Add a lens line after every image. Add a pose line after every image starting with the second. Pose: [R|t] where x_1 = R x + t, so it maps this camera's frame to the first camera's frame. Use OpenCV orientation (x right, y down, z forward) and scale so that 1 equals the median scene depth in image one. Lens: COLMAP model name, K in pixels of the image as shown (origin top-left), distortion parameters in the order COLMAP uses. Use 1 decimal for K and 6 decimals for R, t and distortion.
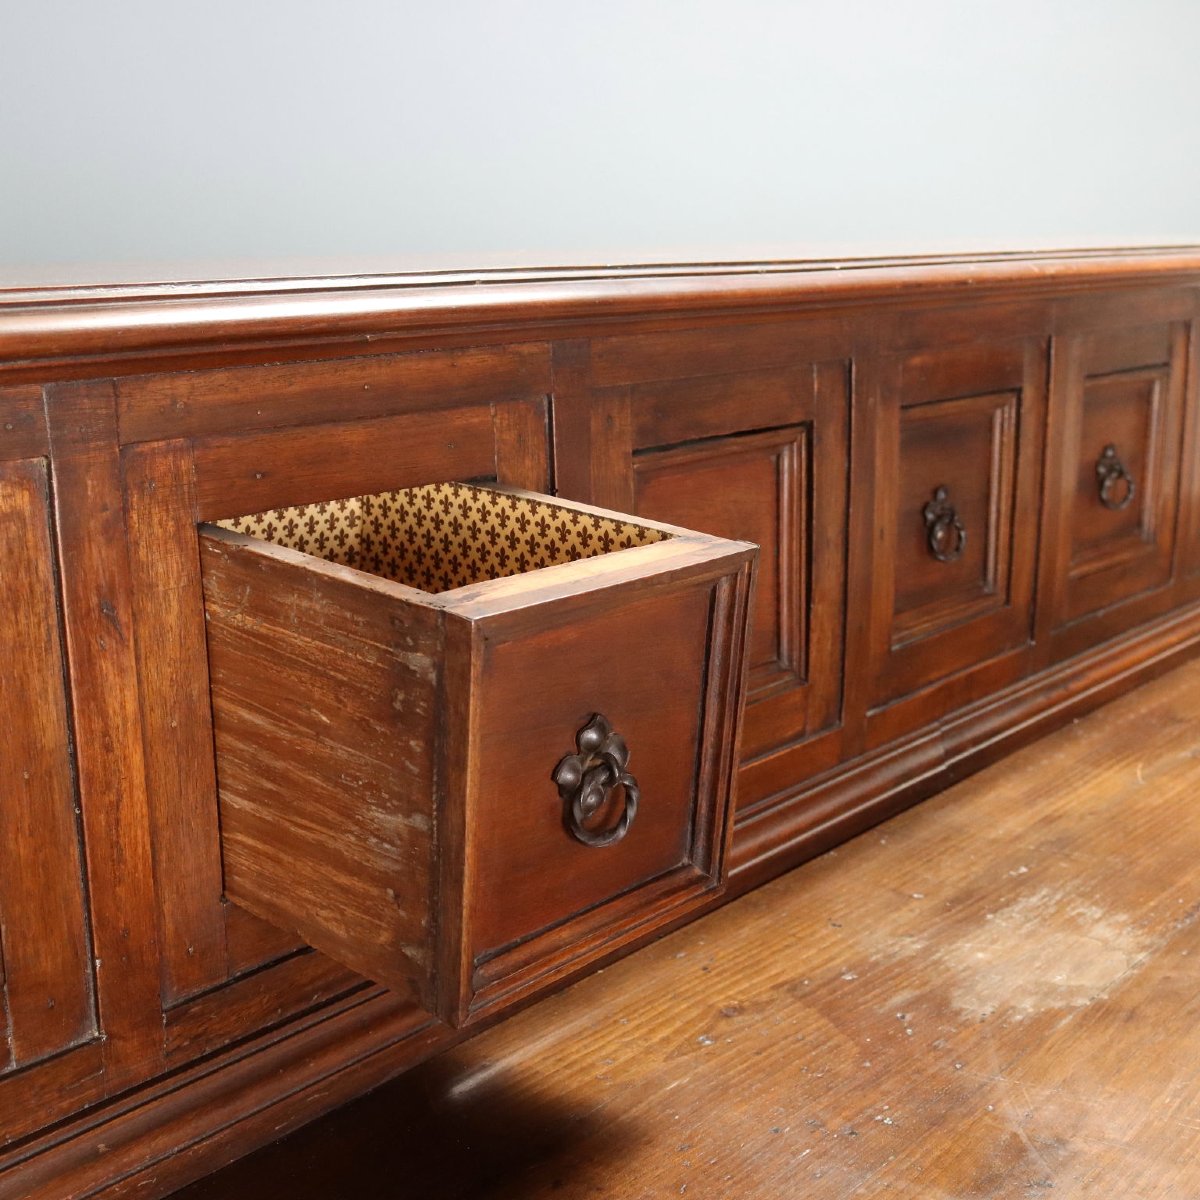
lens RADIAL K [[1584.7, 0, 600.0], [0, 1584.7, 600.0], [0, 0, 1]] dist [-0.022878, 0.053014]
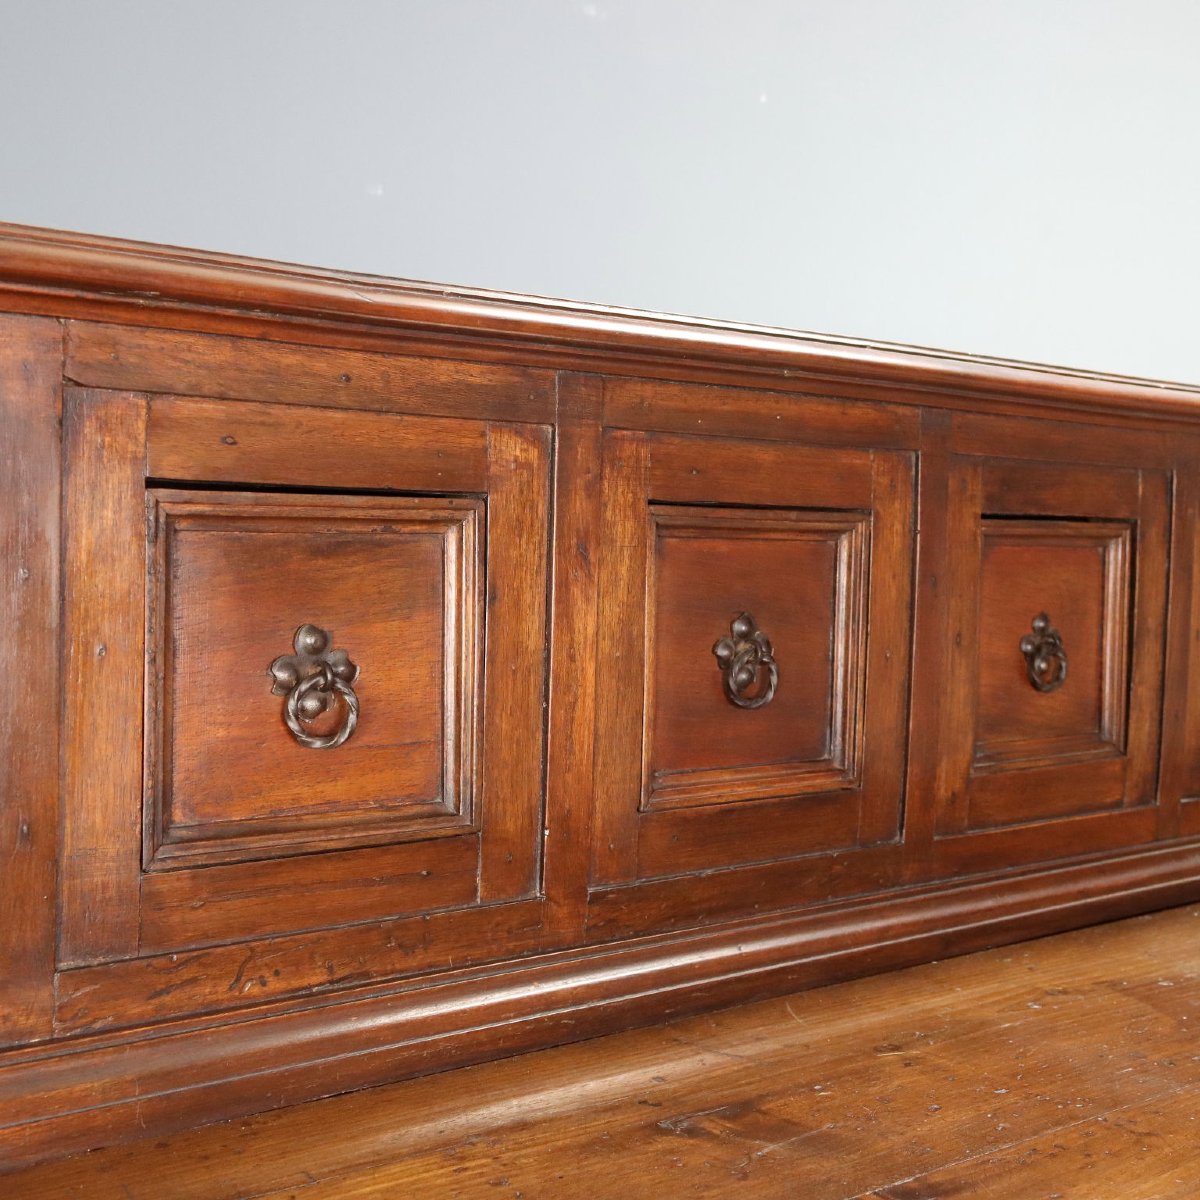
lens RADIAL K [[1584.7, 0, 600.0], [0, 1584.7, 600.0], [0, 0, 1]] dist [-0.022878, 0.053014]
pose [[0.982701, 0.046676, -0.179223, -0.054864], [-0.078393, 0.981585, -0.174200, 0.243017], [0.167791, 0.185236, 0.968263, -0.223497]]
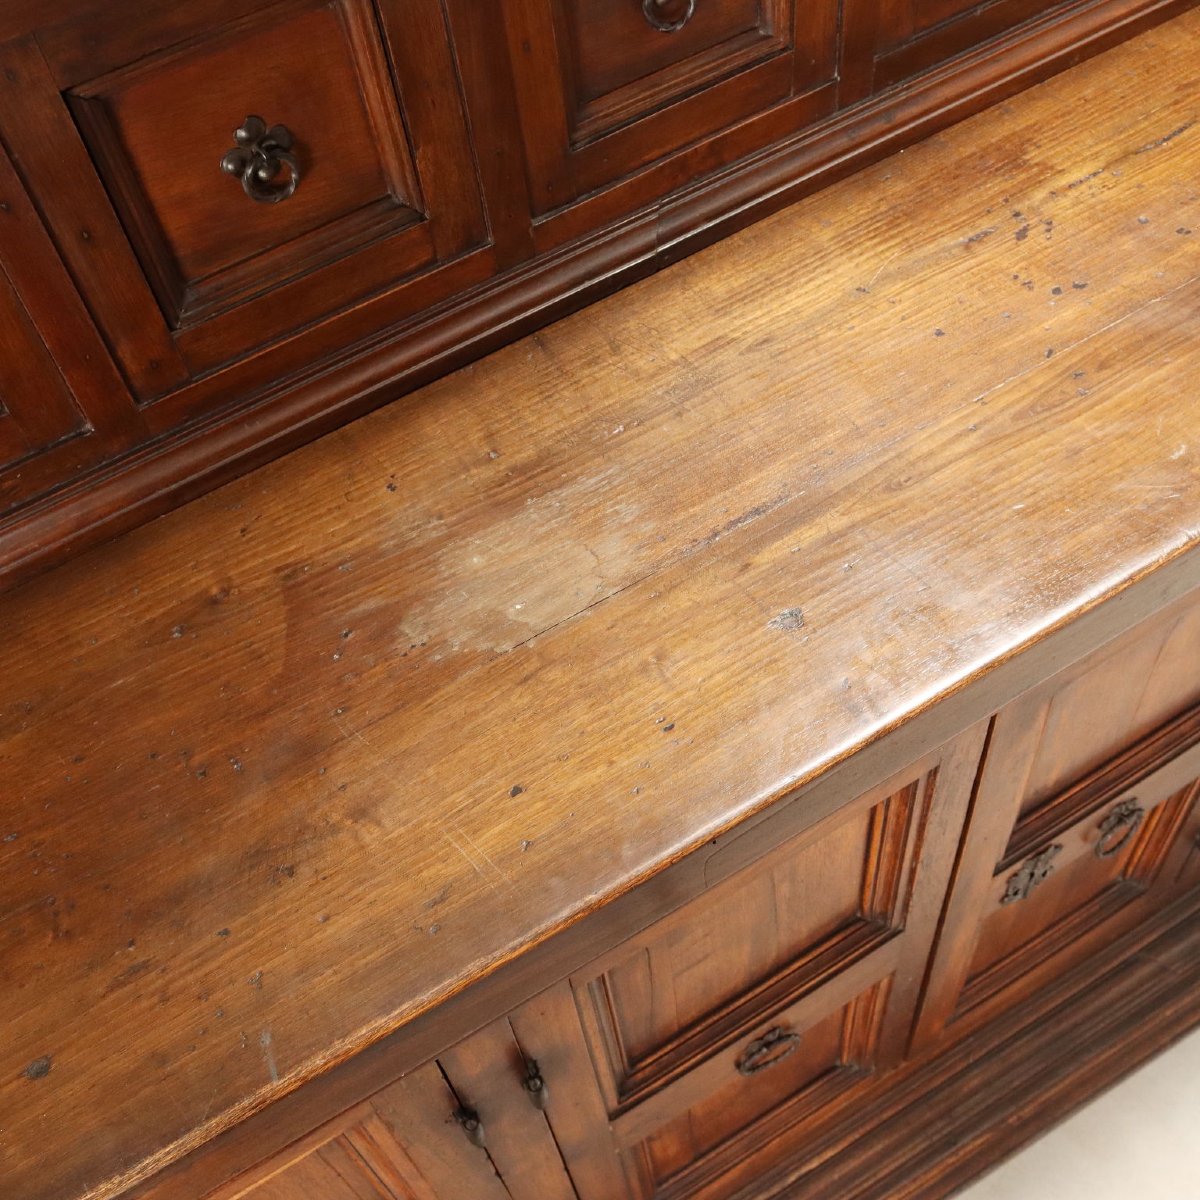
lens RADIAL K [[1444.7, 0, 600.0], [0, 1444.7, 600.0], [0, 0, 1]] dist [-0.003586, -0.035998]
pose [[0.951152, 0.194990, -0.239351, 0.712508], [0.015561, 0.744028, 0.667968, -0.528864], [0.308331, -0.639063, 0.704649, 0.384473]]
